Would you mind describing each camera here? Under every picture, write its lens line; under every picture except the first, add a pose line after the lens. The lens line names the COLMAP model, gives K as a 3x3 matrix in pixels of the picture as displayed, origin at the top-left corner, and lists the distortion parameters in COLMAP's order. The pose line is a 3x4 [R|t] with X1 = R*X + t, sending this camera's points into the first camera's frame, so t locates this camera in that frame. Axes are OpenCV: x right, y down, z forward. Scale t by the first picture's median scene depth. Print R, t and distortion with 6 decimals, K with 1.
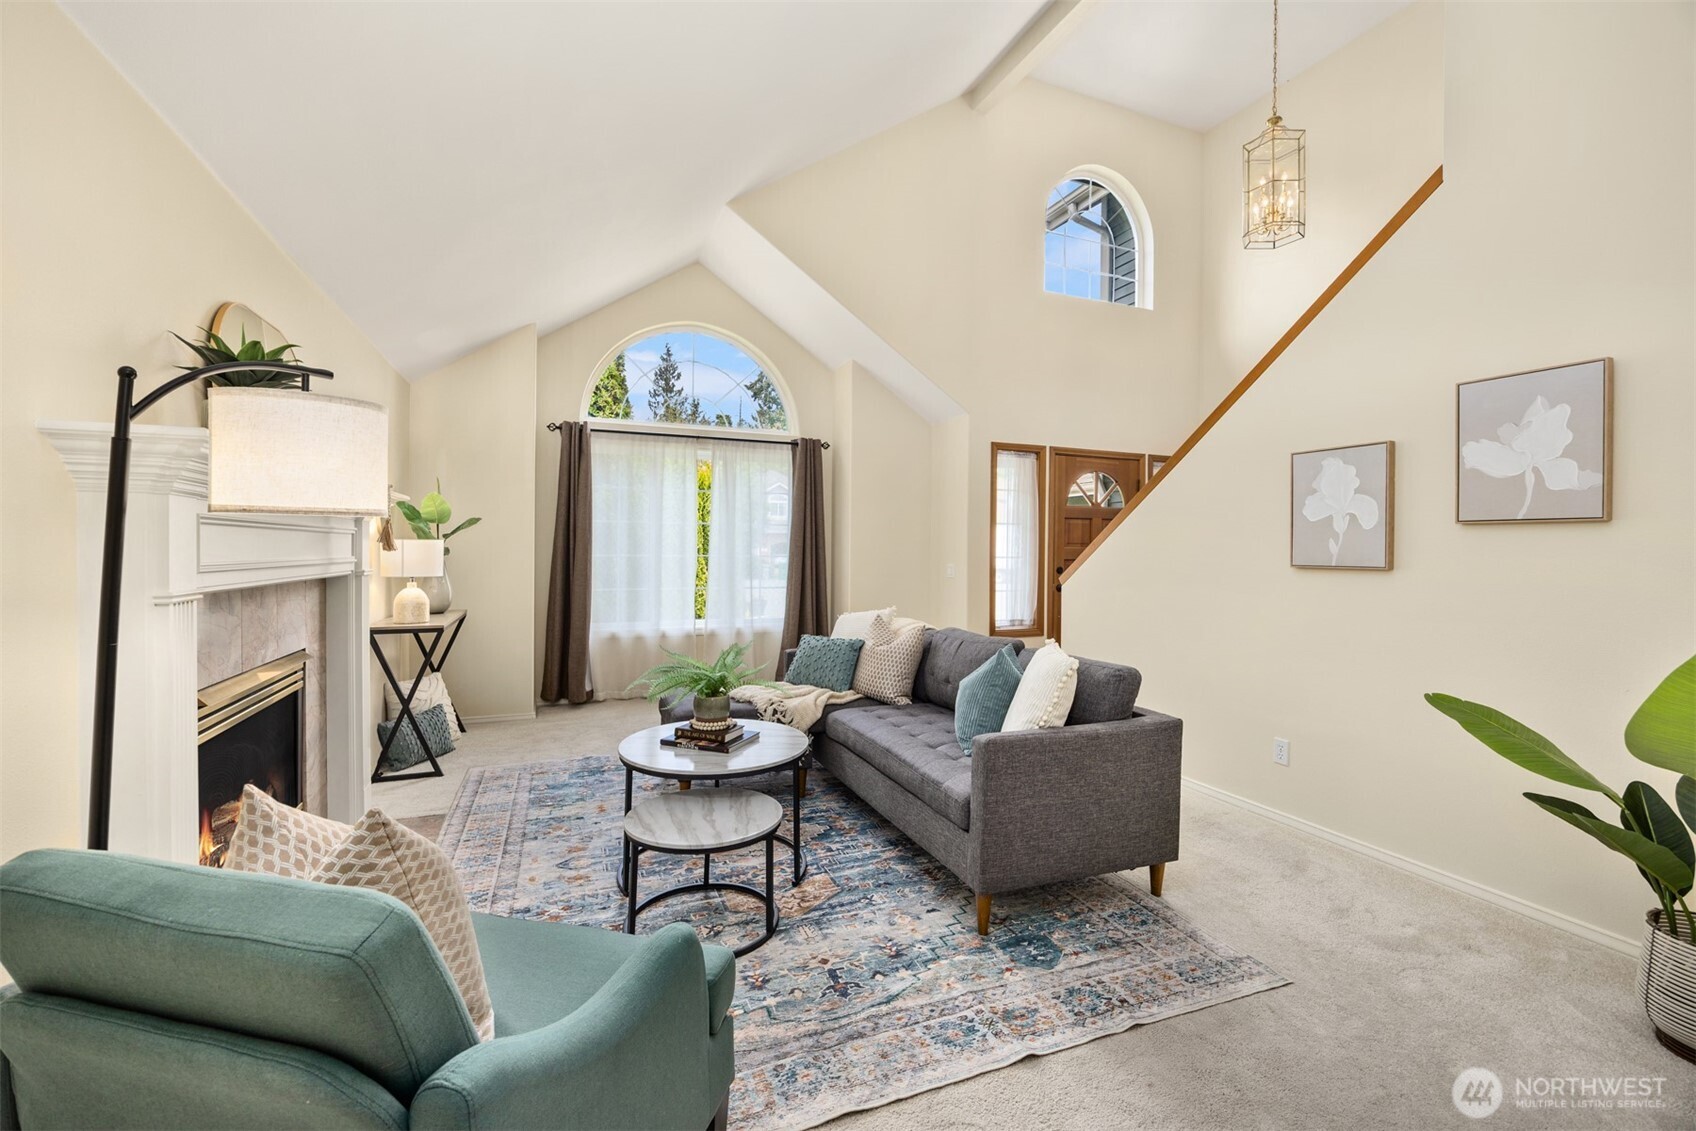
lens RADIAL K [[741.0, 0, 848.0], [0, 741.0, 565.5], [0, 0, 1]] dist [-0.034470, -0.000106]
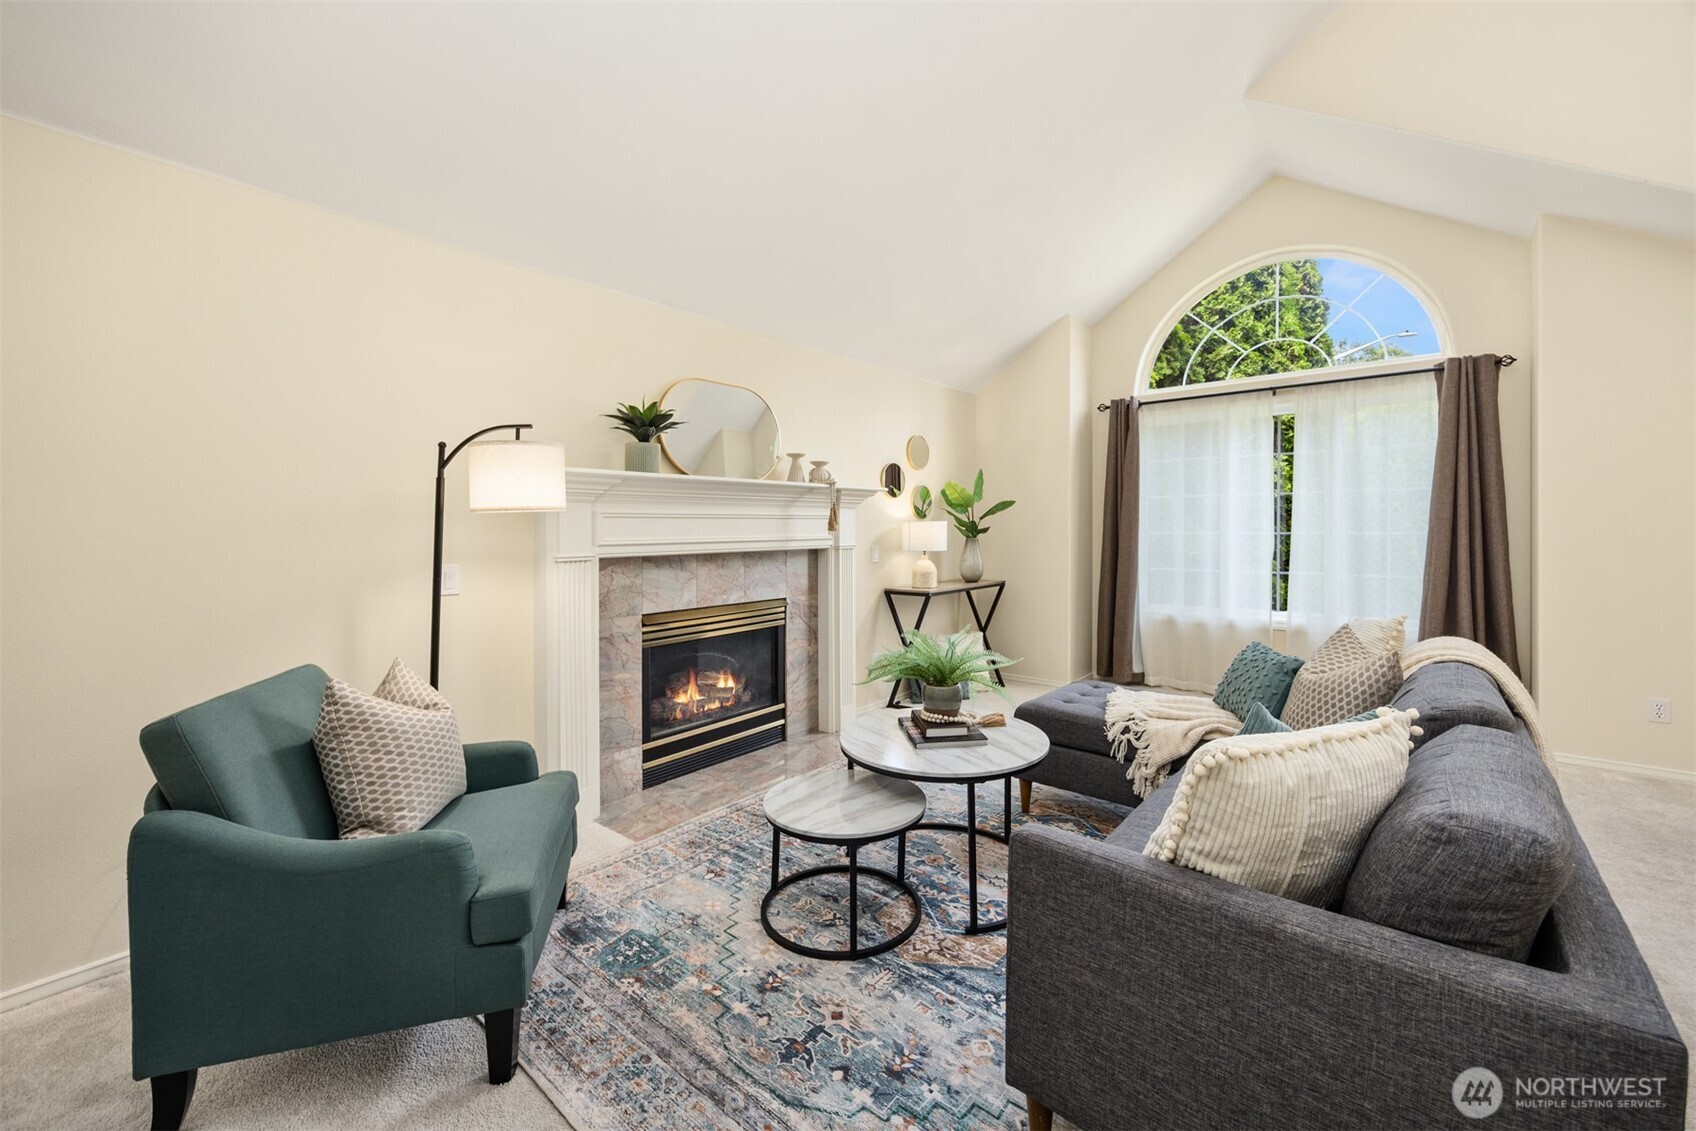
lens RADIAL K [[664.2, 0, 834.6], [0, 664.2, 532.2], [0, 0, 1]] dist [0.000462, 0.000043]
pose [[0.453153, -0.006227, -0.891411, 0.513745], [-0.007532, 0.999913, -0.010814, -0.005789], [0.891401, 0.011614, 0.453067, 0.510505]]
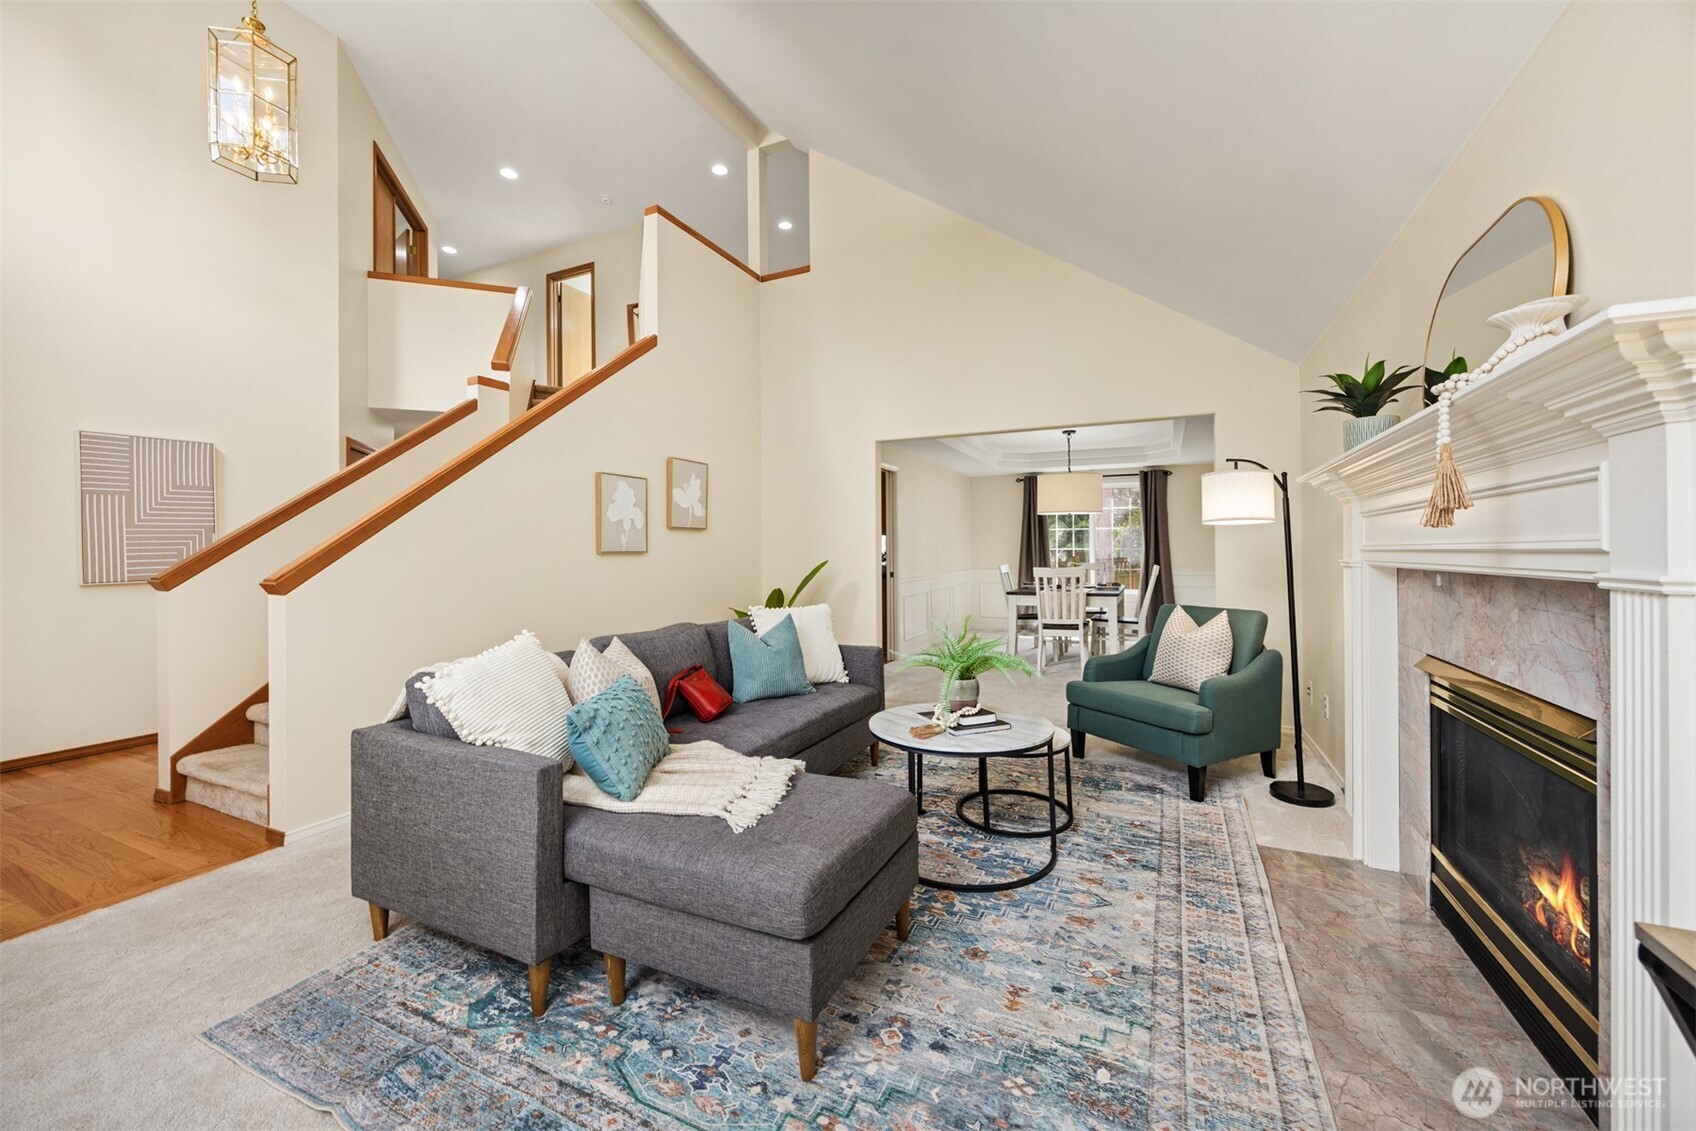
lens RADIAL K [[652.2, 0, 870.2], [0, 652.2, 560.2], [0, 0, 1]] dist [-0.002283, -0.000075]
pose [[-0.701678, -0.012409, 0.712386, -0.753396], [0.015201, 0.999360, 0.032380, -0.019979], [-0.712332, 0.033550, -0.701041, 1.757739]]
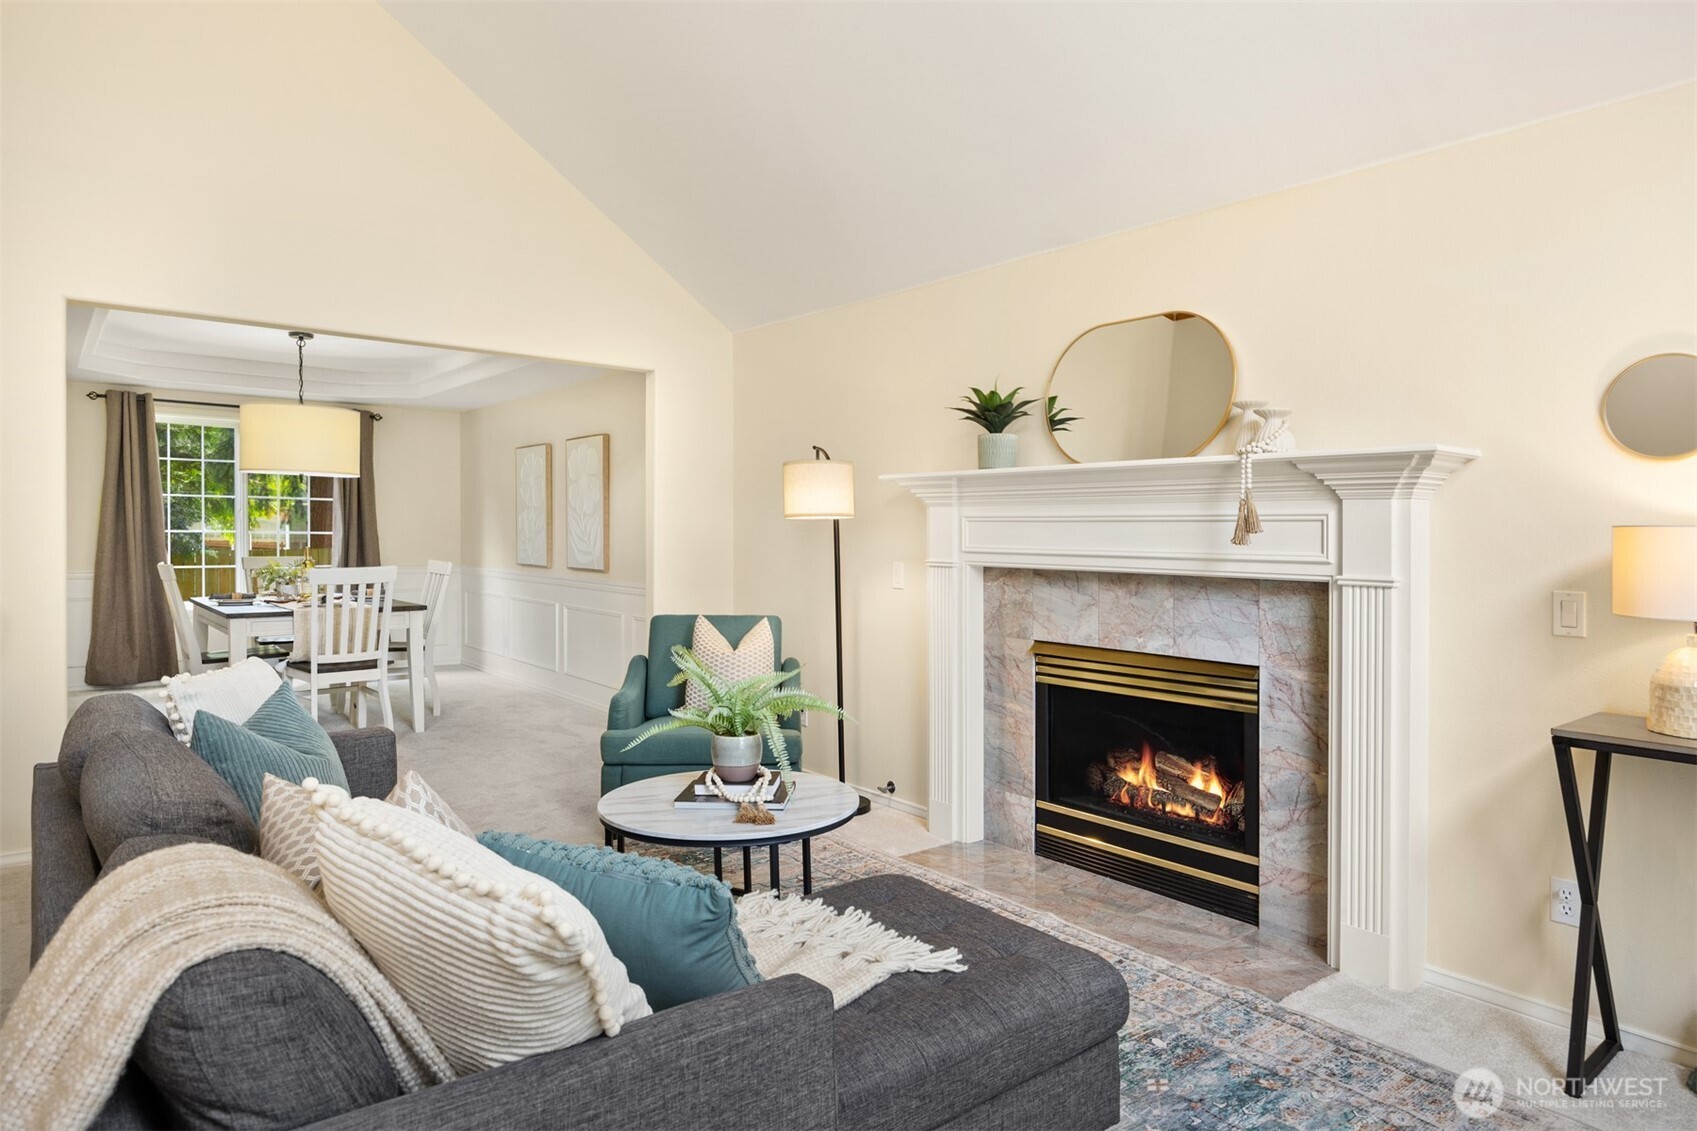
lens RADIAL K [[1020.7, 0, 851.3], [0, 1020.7, 538.2], [0, 0, 1]] dist [-0.001447, -0.000342]
pose [[-0.953440, -0.010877, -0.301386, 0.019322], [-0.020267, 0.999401, 0.028048, -0.052521], [0.300901, 0.032851, -0.953090, 2.036277]]
